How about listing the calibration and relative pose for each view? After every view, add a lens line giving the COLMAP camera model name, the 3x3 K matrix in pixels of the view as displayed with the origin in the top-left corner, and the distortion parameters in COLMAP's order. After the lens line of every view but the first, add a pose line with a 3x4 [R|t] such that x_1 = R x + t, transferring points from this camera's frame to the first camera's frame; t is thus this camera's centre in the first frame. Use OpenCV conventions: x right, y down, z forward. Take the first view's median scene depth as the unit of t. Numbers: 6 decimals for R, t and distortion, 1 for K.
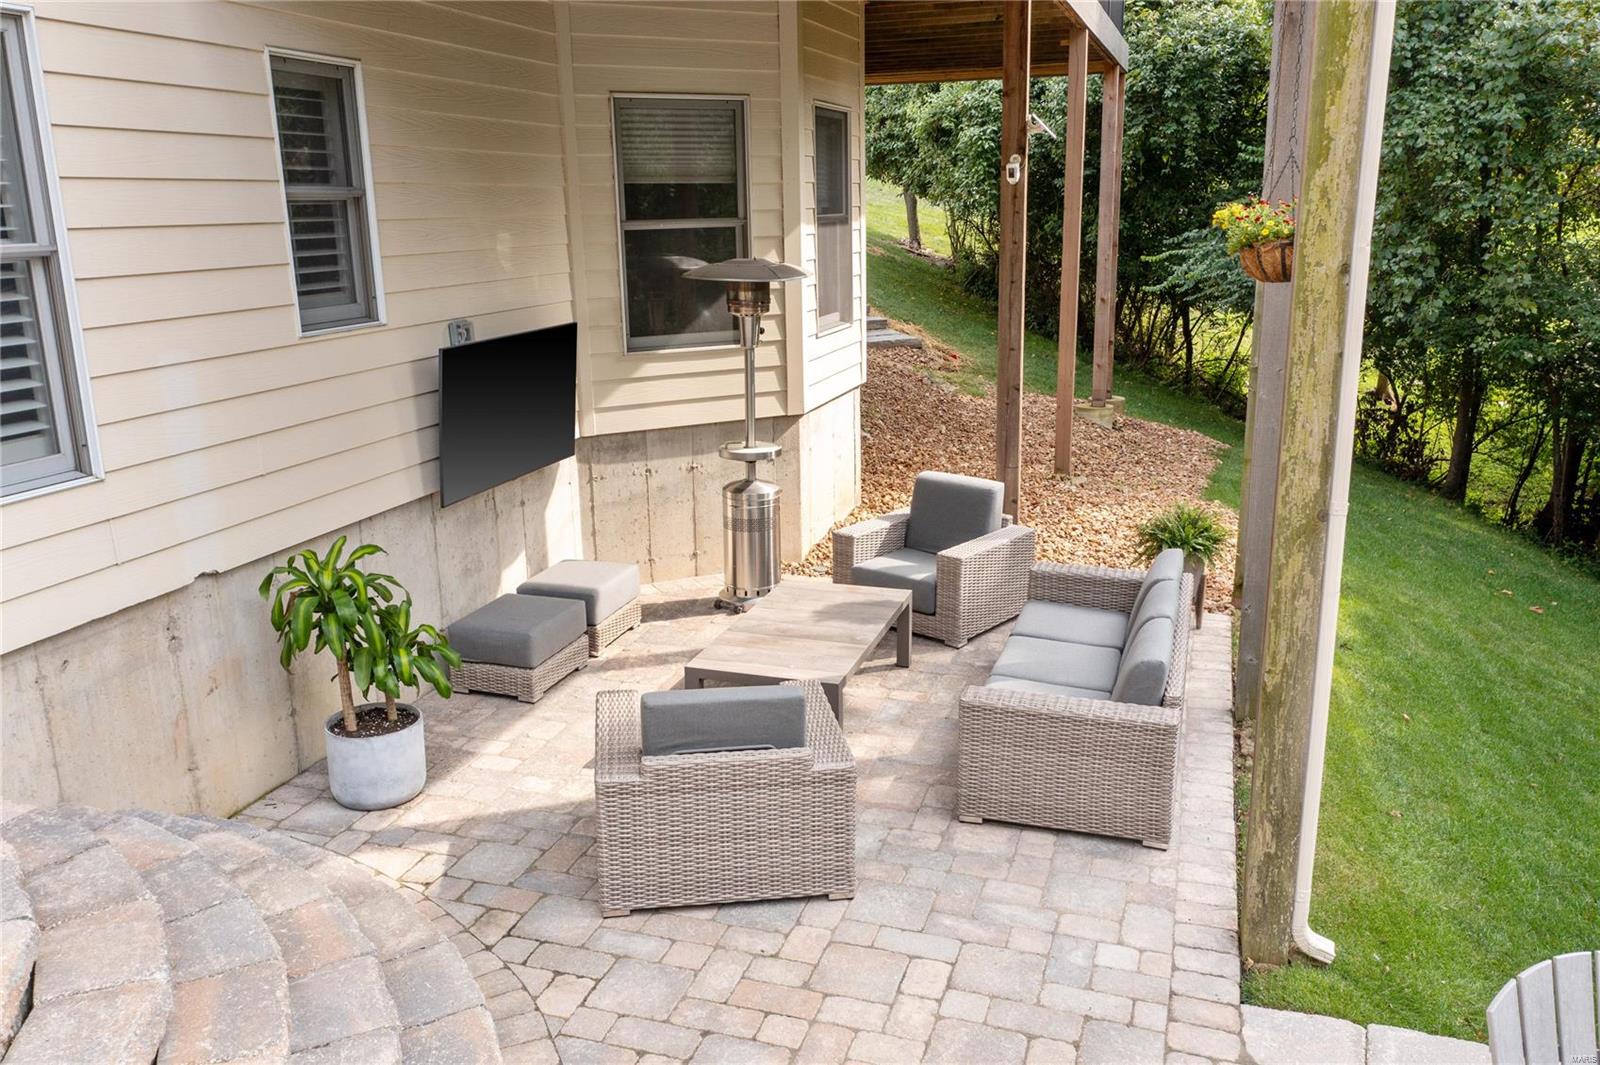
lens RADIAL K [[1271.9, 0, 805.0], [0, 1271.9, 525.8], [0, 0, 1]] dist [0.003126, -0.000628]
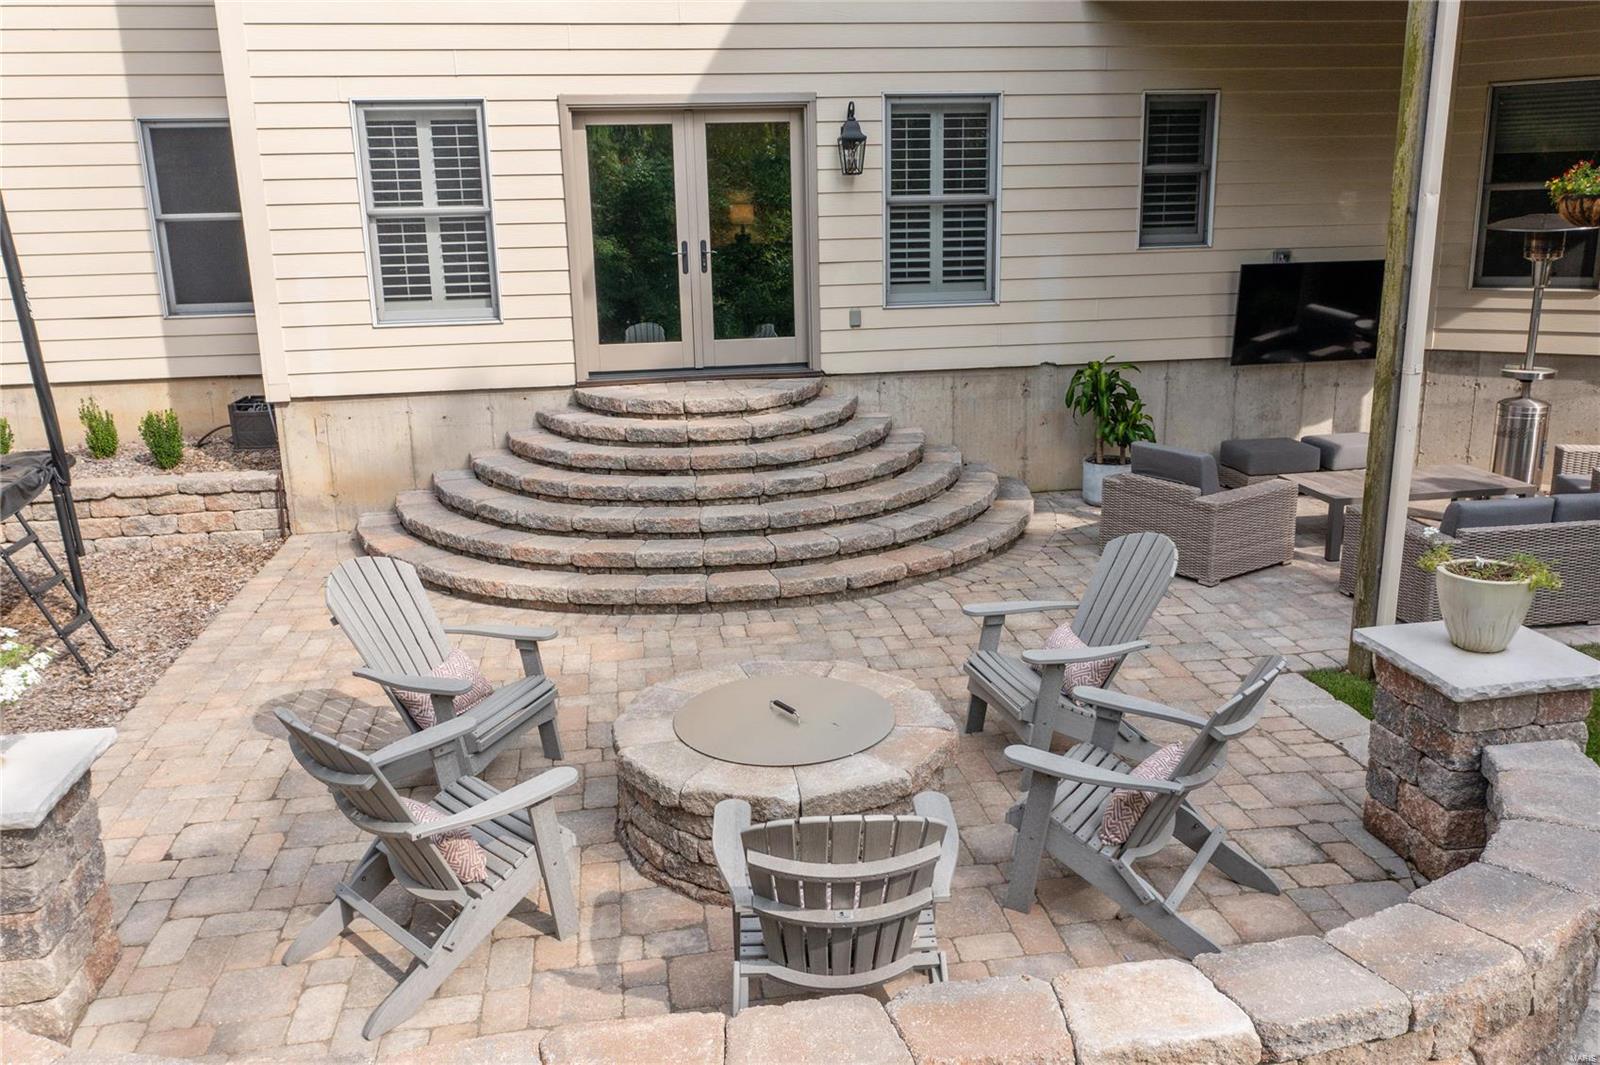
lens RADIAL K [[1271.9, 0, 803.1], [0, 1271.9, 535.4], [0, 0, 1]] dist [0.003126, -0.000628]
pose [[0.448865, 0.230709, -0.863304, 1.064590], [-0.203607, 0.967090, 0.152582, 0.067810], [0.870095, 0.107286, 0.481066, -0.249934]]
